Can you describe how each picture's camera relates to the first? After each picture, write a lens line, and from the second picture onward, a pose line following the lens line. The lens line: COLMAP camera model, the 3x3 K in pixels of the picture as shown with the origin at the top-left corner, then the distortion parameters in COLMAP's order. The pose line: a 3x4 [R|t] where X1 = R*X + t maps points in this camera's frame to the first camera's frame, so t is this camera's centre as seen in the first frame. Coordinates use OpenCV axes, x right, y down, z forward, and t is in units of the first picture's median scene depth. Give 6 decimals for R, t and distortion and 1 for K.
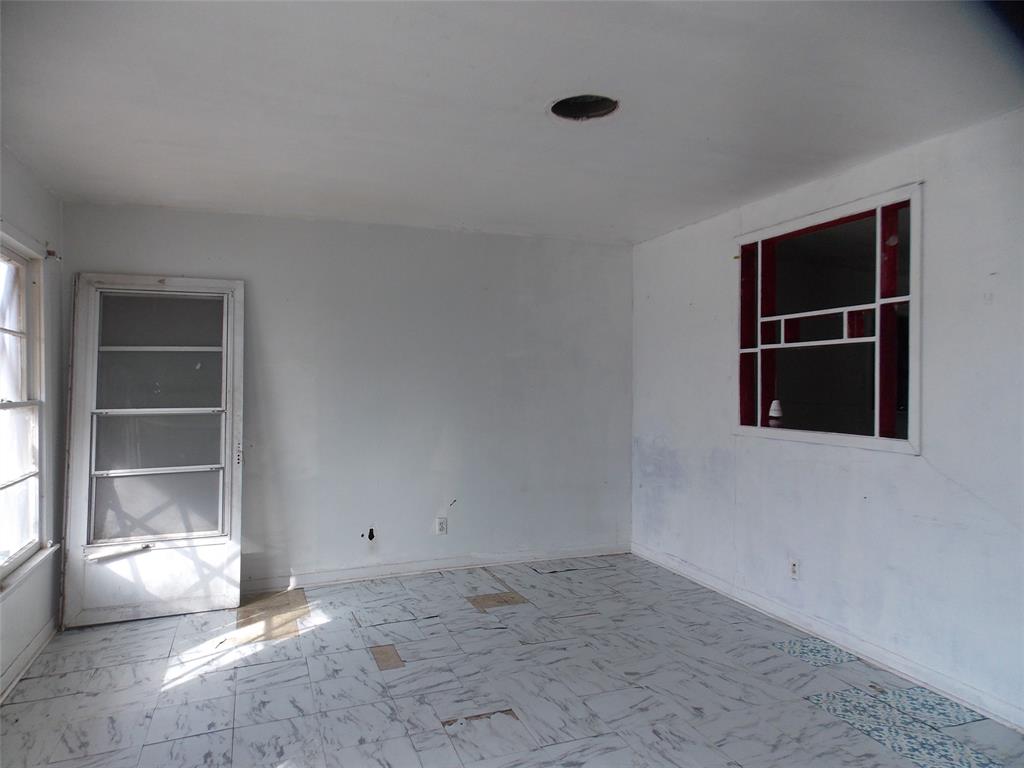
lens RADIAL K [[687.1, 0, 512.9], [0, 687.1, 361.2], [0, 0, 1]] dist [0.104119, -0.050456]
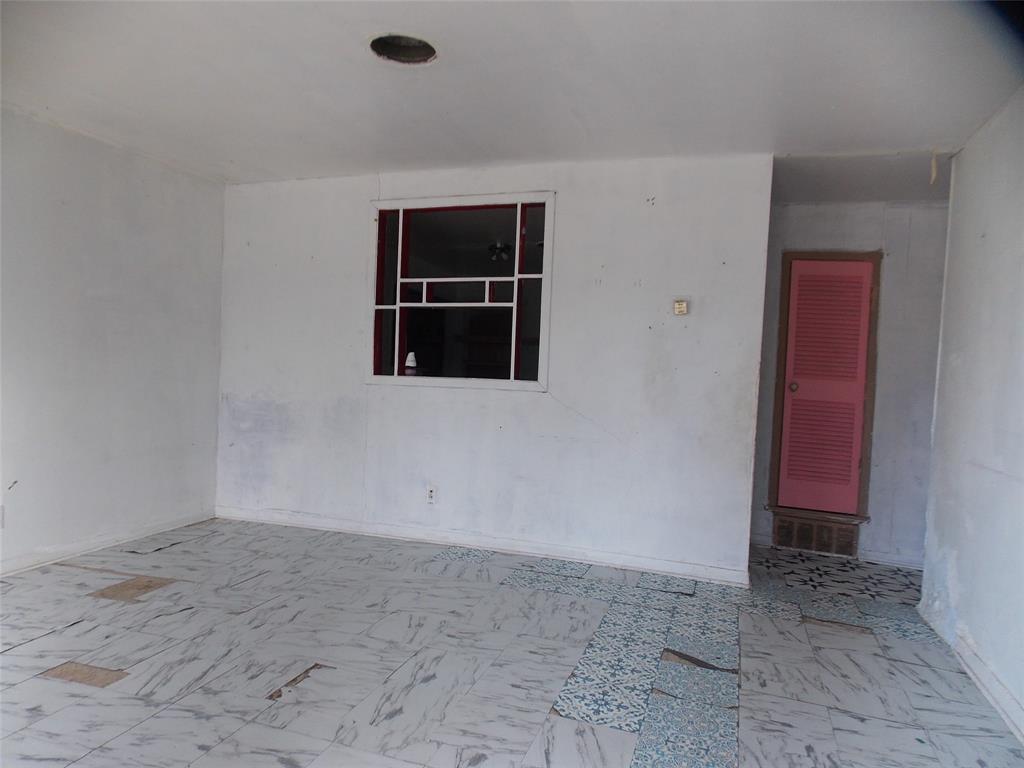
lens RADIAL K [[689.1, 0, 510.6], [0, 689.1, 345.9], [0, 0, 1]] dist [0.071046, 0.000624]
pose [[0.661169, 0.037328, 0.749308, -0.374961], [-0.053357, 0.998572, -0.002666, 0.041427], [-0.748337, -0.038218, 0.662217, 0.137643]]
